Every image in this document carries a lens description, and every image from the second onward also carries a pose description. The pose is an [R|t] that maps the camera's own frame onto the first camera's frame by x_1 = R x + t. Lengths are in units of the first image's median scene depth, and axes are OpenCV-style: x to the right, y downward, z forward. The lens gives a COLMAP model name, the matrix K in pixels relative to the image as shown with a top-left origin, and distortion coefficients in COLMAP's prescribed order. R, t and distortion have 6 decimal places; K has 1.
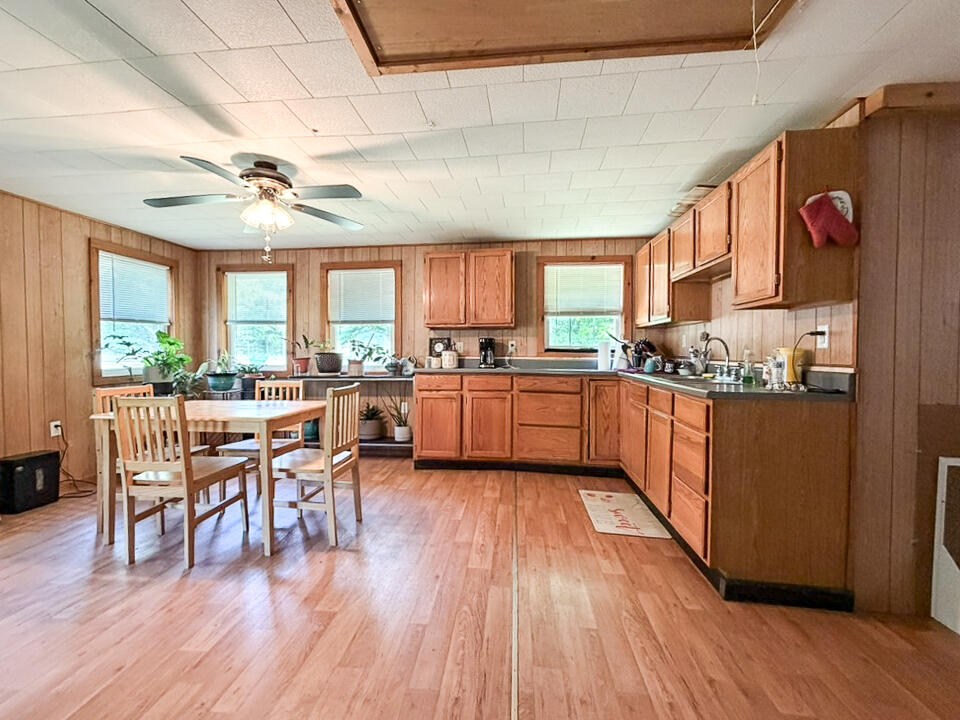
lens RADIAL K [[404.7, 0, 477.6], [0, 404.7, 359.3], [0, 0, 1]] dist [-0.001377, 0.000084]
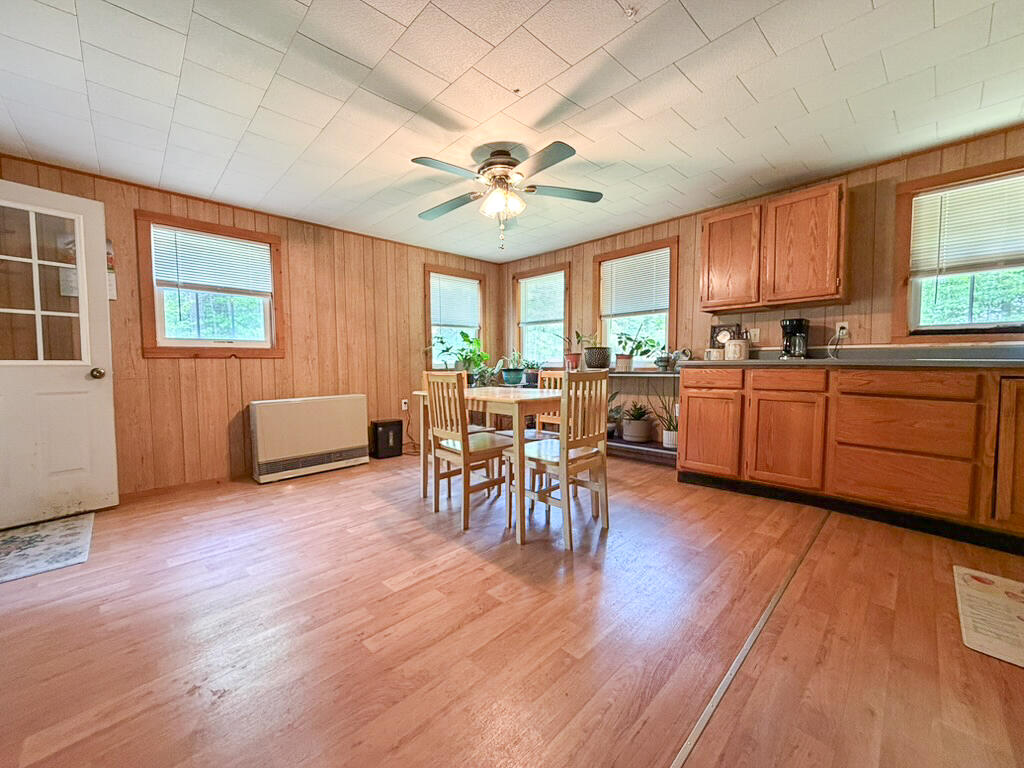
lens RADIAL K [[406.4, 0, 511.9], [0, 406.4, 384.4], [0, 0, 1]] dist [-0.000619, -0.000136]
pose [[0.768776, 0.027240, -0.638938, 0.114281], [-0.004059, 0.999280, 0.037719, 0.041693], [0.639505, -0.026405, 0.768333, 0.143470]]
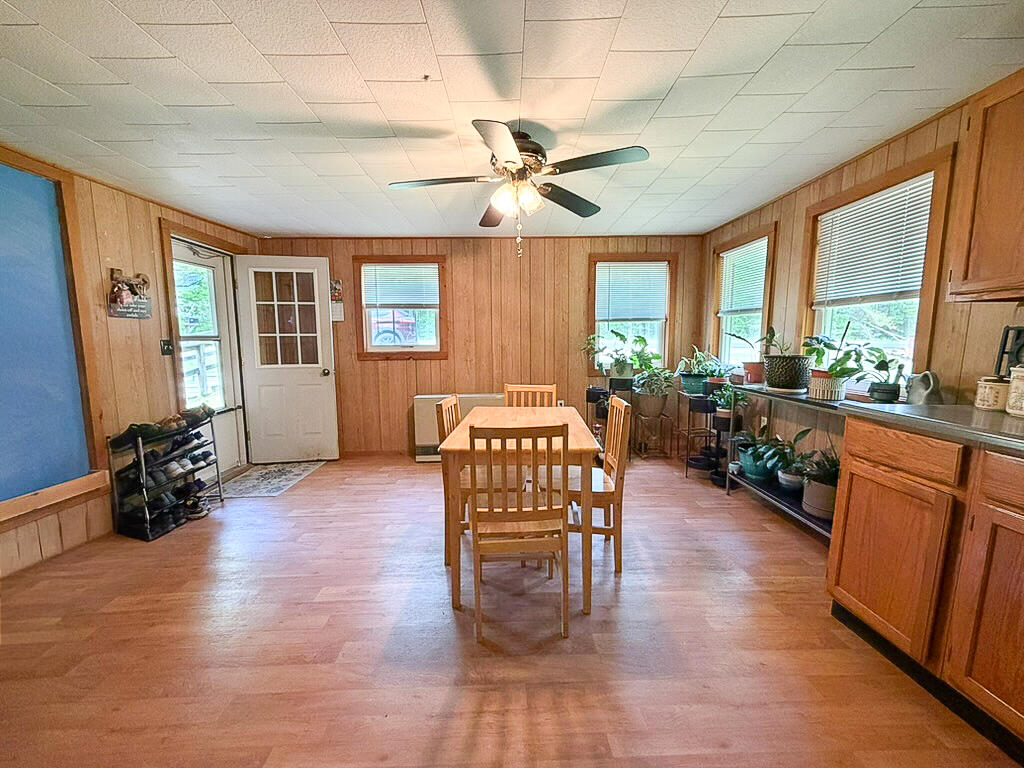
lens RADIAL K [[406.4, 0, 512.9], [0, 406.4, 385.8], [0, 0, 1]] dist [-0.000619, -0.000136]
pose [[0.125881, 0.116681, -0.985160, 0.240131], [-0.010904, 0.993162, 0.116235, -0.044897], [0.991985, -0.003890, 0.126292, 0.587805]]
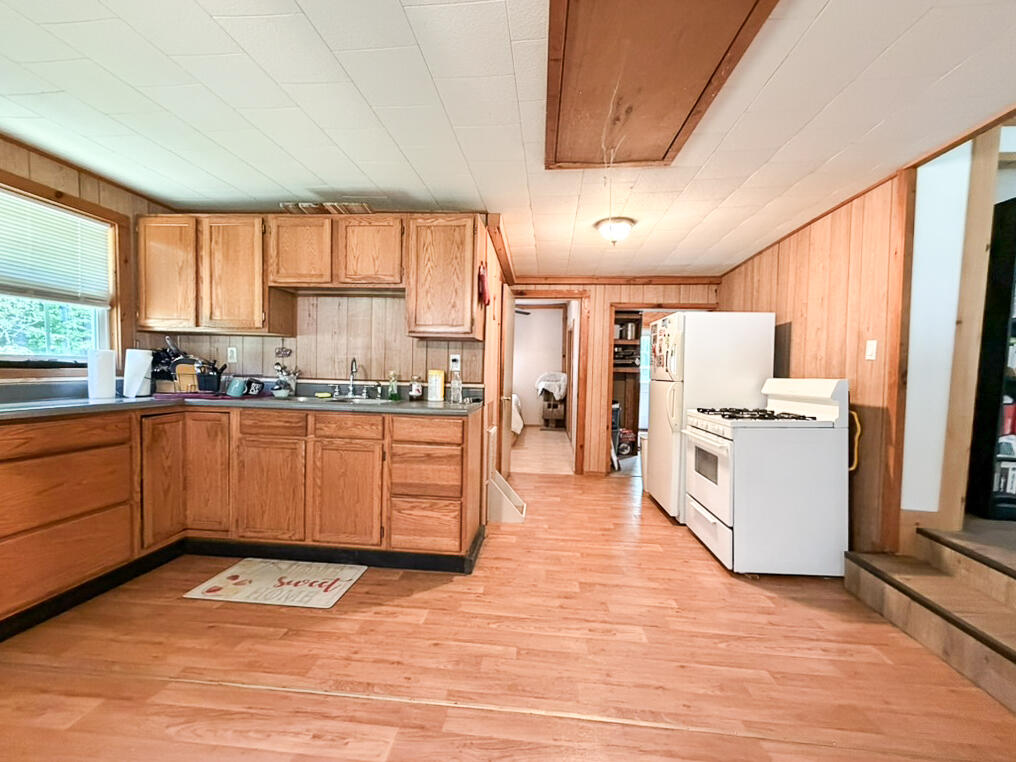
lens RADIAL K [[403.2, 0, 503.5], [0, 403.2, 382.8], [0, 0, 1]] dist [-0.000619, -0.000136]
pose [[-0.007772, -0.040519, 0.999149, -0.312020], [-0.002400, 0.999177, 0.040502, -0.023630], [-0.999967, -0.002083, -0.007862, 0.461597]]
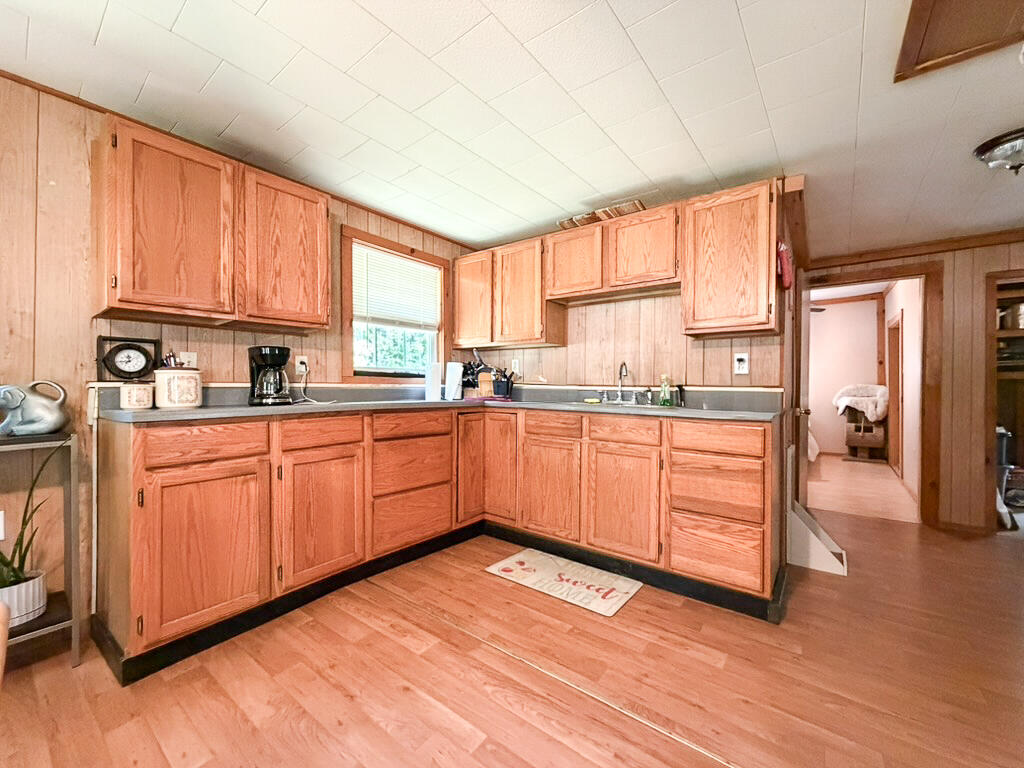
lens RADIAL K [[406.4, 0, 511.8], [0, 406.4, 385.5], [0, 0, 1]] dist [-0.000619, -0.000136]
pose [[0.531049, -0.002561, 0.847337, -0.289731], [0.012621, 0.999908, -0.004888, 0.004484], [-0.847247, 0.013290, 0.531033, 0.514474]]
